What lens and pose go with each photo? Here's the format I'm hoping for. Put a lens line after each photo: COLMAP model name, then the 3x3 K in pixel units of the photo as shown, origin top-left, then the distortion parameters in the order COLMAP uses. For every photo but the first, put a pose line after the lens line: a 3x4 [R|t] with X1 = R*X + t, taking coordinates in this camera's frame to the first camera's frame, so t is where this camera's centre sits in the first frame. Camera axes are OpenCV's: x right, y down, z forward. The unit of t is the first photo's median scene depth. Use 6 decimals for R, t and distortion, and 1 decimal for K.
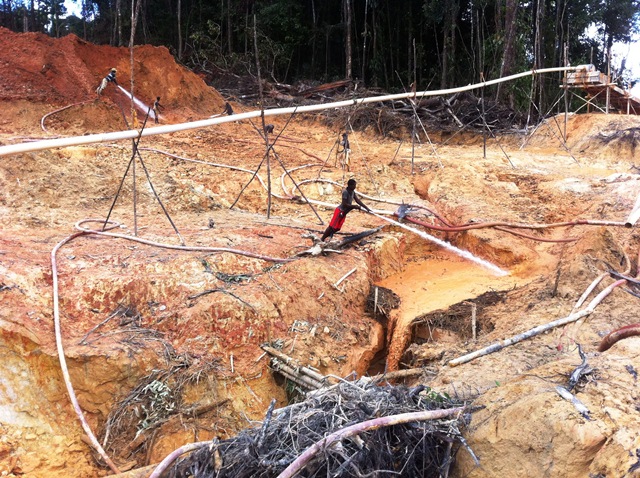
lens RADIAL K [[618.7, 0, 320.0], [0, 618.7, 239.0], [0, 0, 1]] dist [0.061064, -0.245735]
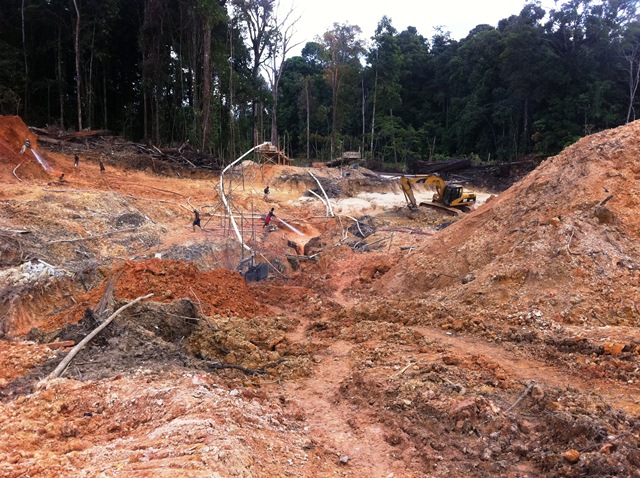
lens RADIAL K [[618.7, 0, 320.0], [0, 618.7, 239.0], [0, 0, 1]] dist [0.061064, -0.245735]
pose [[0.768189, -0.076704, 0.635611, -0.858212], [0.076208, 0.996694, 0.028175, -0.002698], [-0.635671, 0.026795, 0.771495, -0.776032]]
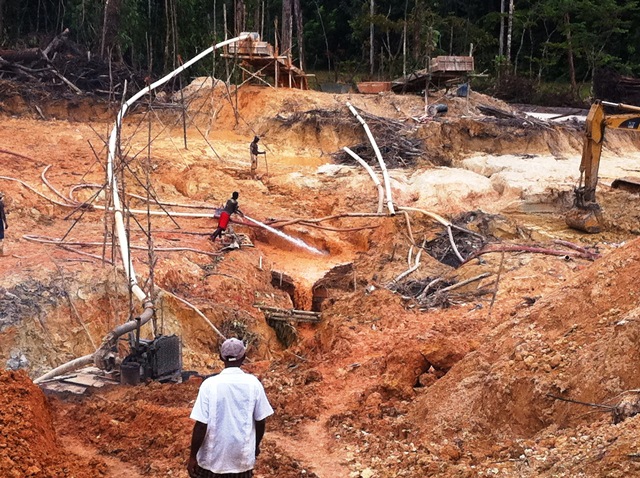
lens RADIAL K [[1438.1, 0, 320.0], [0, 1438.1, 239.0], [0, 0, 1]] dist [0.037125, -0.278077]
pose [[0.808168, -0.061940, 0.585686, -0.754712], [0.070116, 0.997501, 0.008742, -0.004950], [-0.584764, 0.034001, 0.810491, -0.745567]]
